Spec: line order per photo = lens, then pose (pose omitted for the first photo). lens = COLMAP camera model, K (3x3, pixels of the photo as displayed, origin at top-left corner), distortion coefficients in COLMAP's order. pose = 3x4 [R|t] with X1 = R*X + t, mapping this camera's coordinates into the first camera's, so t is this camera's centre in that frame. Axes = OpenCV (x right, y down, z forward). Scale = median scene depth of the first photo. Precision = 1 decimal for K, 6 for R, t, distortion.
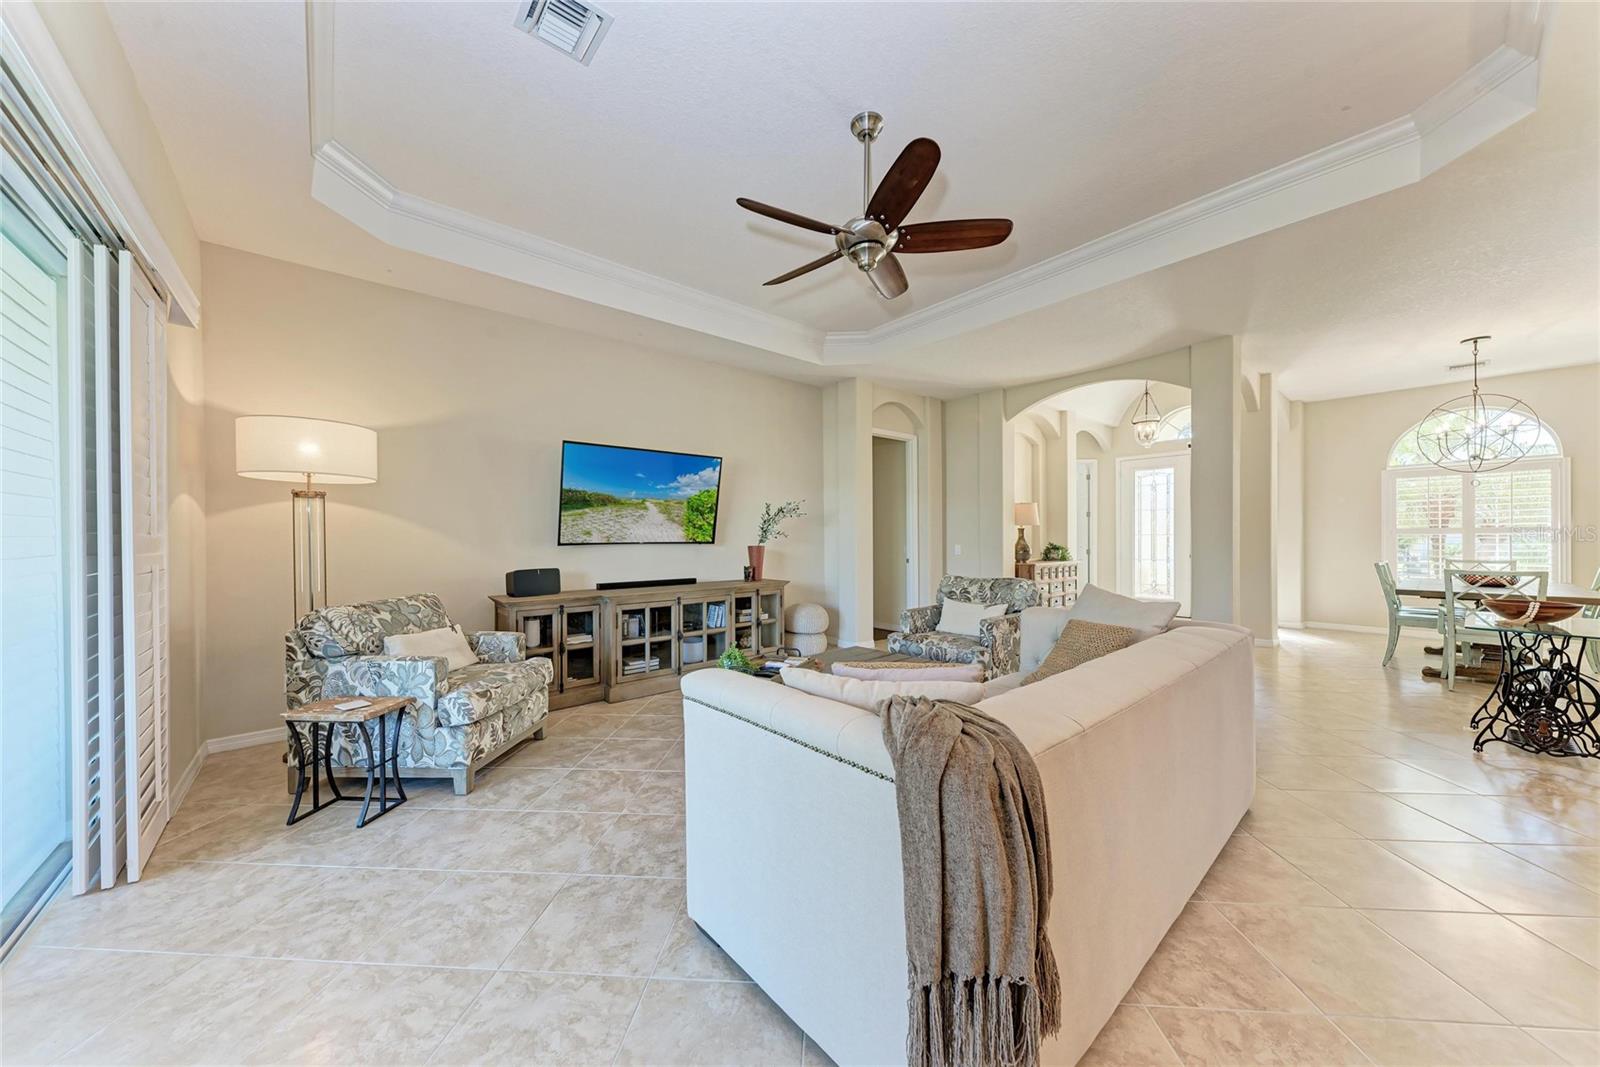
lens RADIAL K [[549.6, 0, 802.3], [0, 549.6, 537.7], [0, 0, 1]] dist [0.012970, -0.004310]
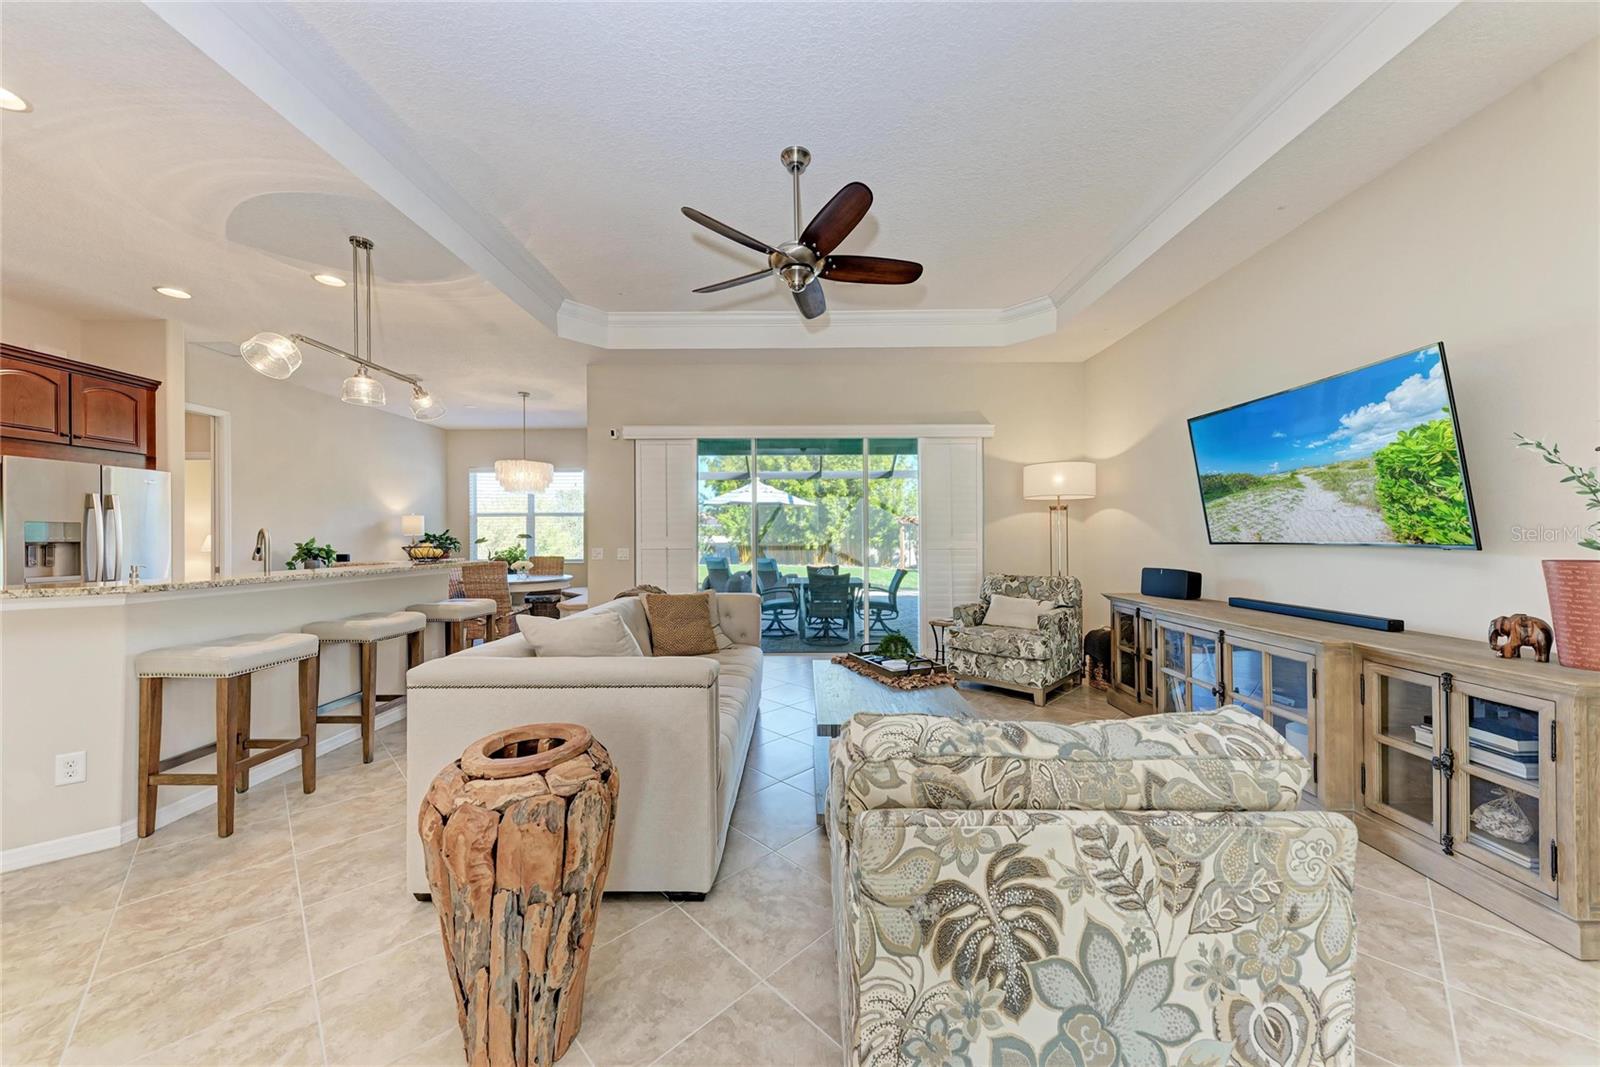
lens RADIAL K [[549.6, 0, 802.3], [0, 549.6, 537.7], [0, 0, 1]] dist [0.012970, -0.004310]
pose [[-0.662694, 0.009626, -0.748828, 0.494098], [0.008581, 0.999949, 0.005261, -0.003922], [0.748841, -0.002939, -0.662743, 0.927054]]
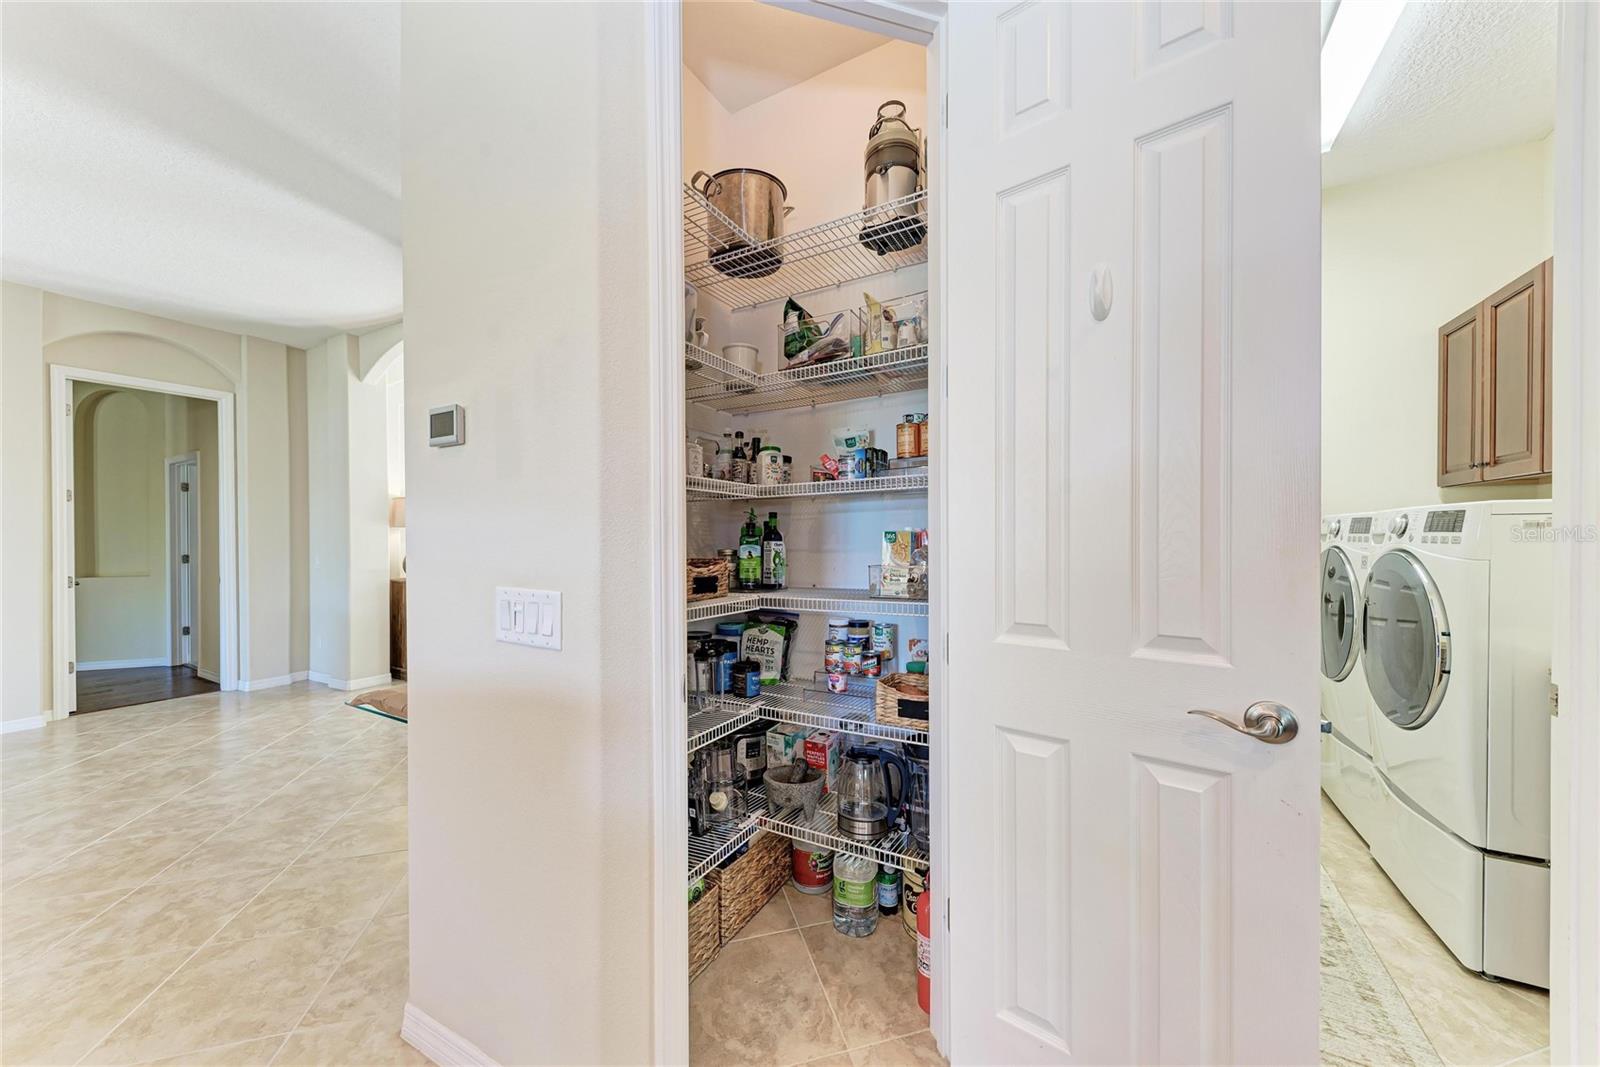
lens RADIAL K [[570.8, 0, 791.4], [0, 570.8, 542.2], [0, 0, 1]] dist [0.001268, 0.000113]
pose [[0.944561, -0.003258, 0.328318, 0.840190], [0.002672, 0.999994, 0.002236, -0.006068], [-0.328324, -0.001235, 0.944564, 0.162268]]
